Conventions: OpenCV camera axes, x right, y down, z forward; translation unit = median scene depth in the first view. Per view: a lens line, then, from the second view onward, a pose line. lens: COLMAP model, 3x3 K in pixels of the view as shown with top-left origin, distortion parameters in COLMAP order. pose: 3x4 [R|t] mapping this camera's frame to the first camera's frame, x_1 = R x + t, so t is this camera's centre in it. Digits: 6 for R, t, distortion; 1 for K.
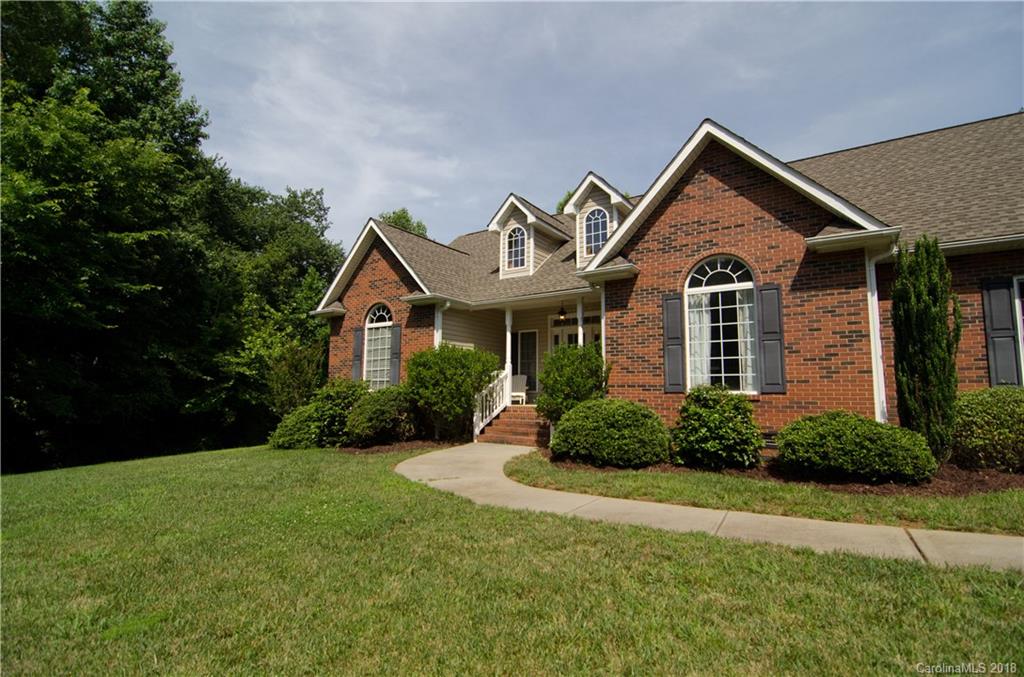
lens RADIAL K [[493.4, 0, 509.6], [0, 493.4, 345.6], [0, 0, 1]] dist [-0.008829, -0.004166]
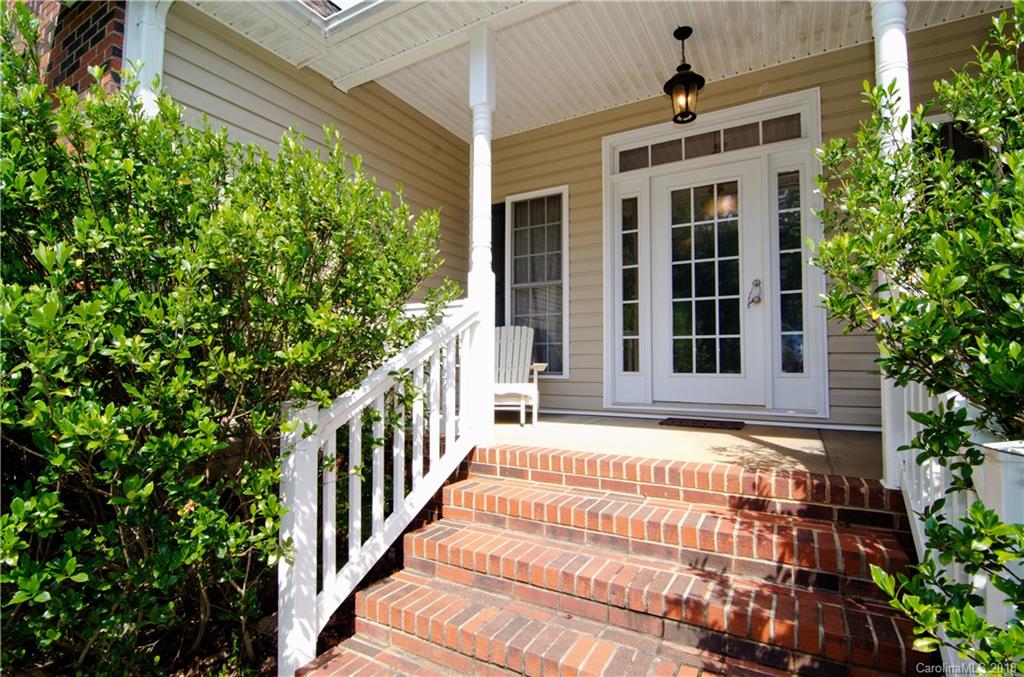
lens RADIAL K [[493.4, 0, 512.2], [0, 493.4, 343.0], [0, 0, 1]] dist [-0.008829, -0.004166]
pose [[0.997262, -0.008610, 0.073440, -0.005758], [0.003877, 0.997920, 0.064342, 0.065240], [-0.073842, -0.063881, 0.995222, 0.872785]]
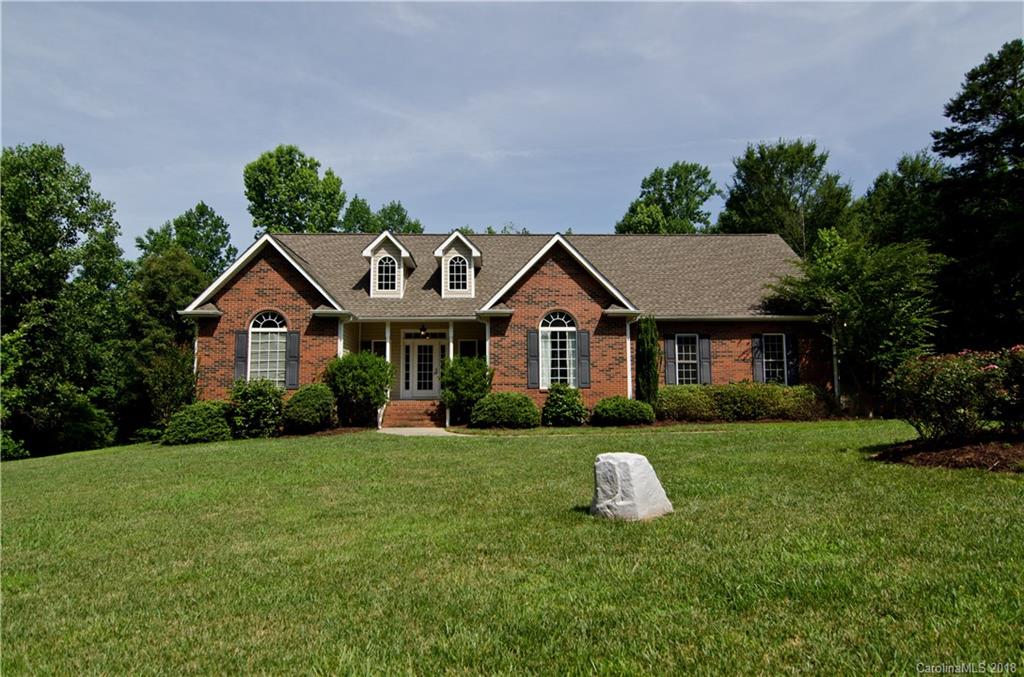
lens RADIAL K [[681.2, 0, 513.2], [0, 681.2, 337.7], [0, 0, 1]] dist [-0.035297, -0.004912]
pose [[0.811319, 0.046246, 0.582771, -0.874279], [-0.043925, 0.998871, -0.018114, -0.026405], [-0.582951, -0.010902, 0.812434, -0.690172]]
